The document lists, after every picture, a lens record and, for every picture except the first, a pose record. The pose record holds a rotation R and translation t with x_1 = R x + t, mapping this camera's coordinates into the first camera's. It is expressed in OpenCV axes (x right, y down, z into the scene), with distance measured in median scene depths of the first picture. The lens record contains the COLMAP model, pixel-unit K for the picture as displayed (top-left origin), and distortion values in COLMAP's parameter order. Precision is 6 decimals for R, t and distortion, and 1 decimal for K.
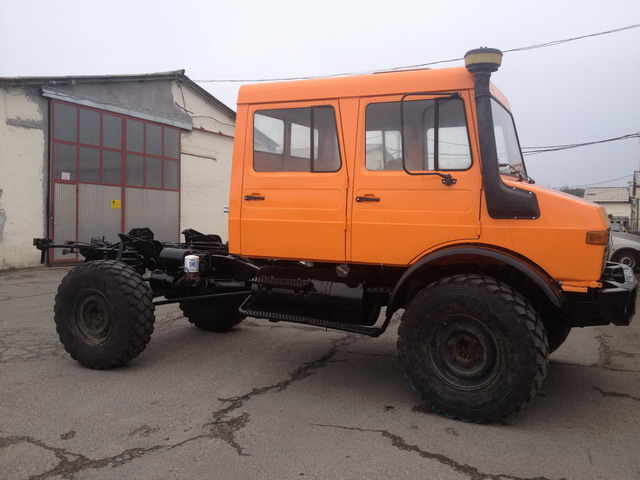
lens RADIAL K [[600.9, 0, 321.1], [0, 600.9, 235.7], [0, 0, 1]] dist [0.125171, -0.296443]
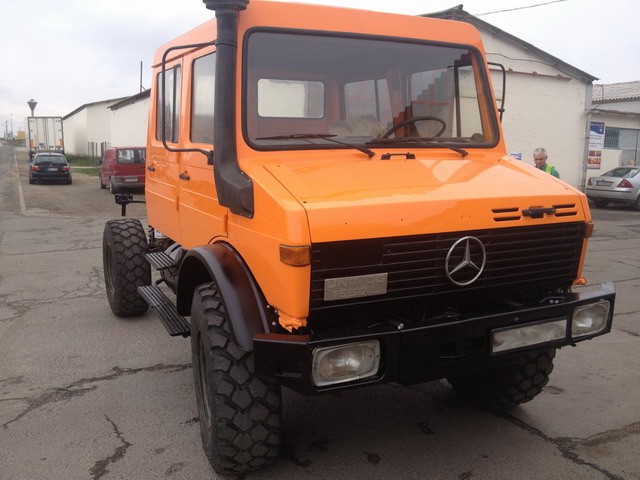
lens RADIAL K [[600.9, 0, 321.1], [0, 600.9, 235.7], [0, 0, 1]] dist [0.125171, -0.296443]
pose [[0.803584, 0.089019, -0.588497, 0.798939], [-0.029593, 0.993505, 0.109873, -0.083783], [0.594455, -0.070876, 0.800999, 0.462428]]
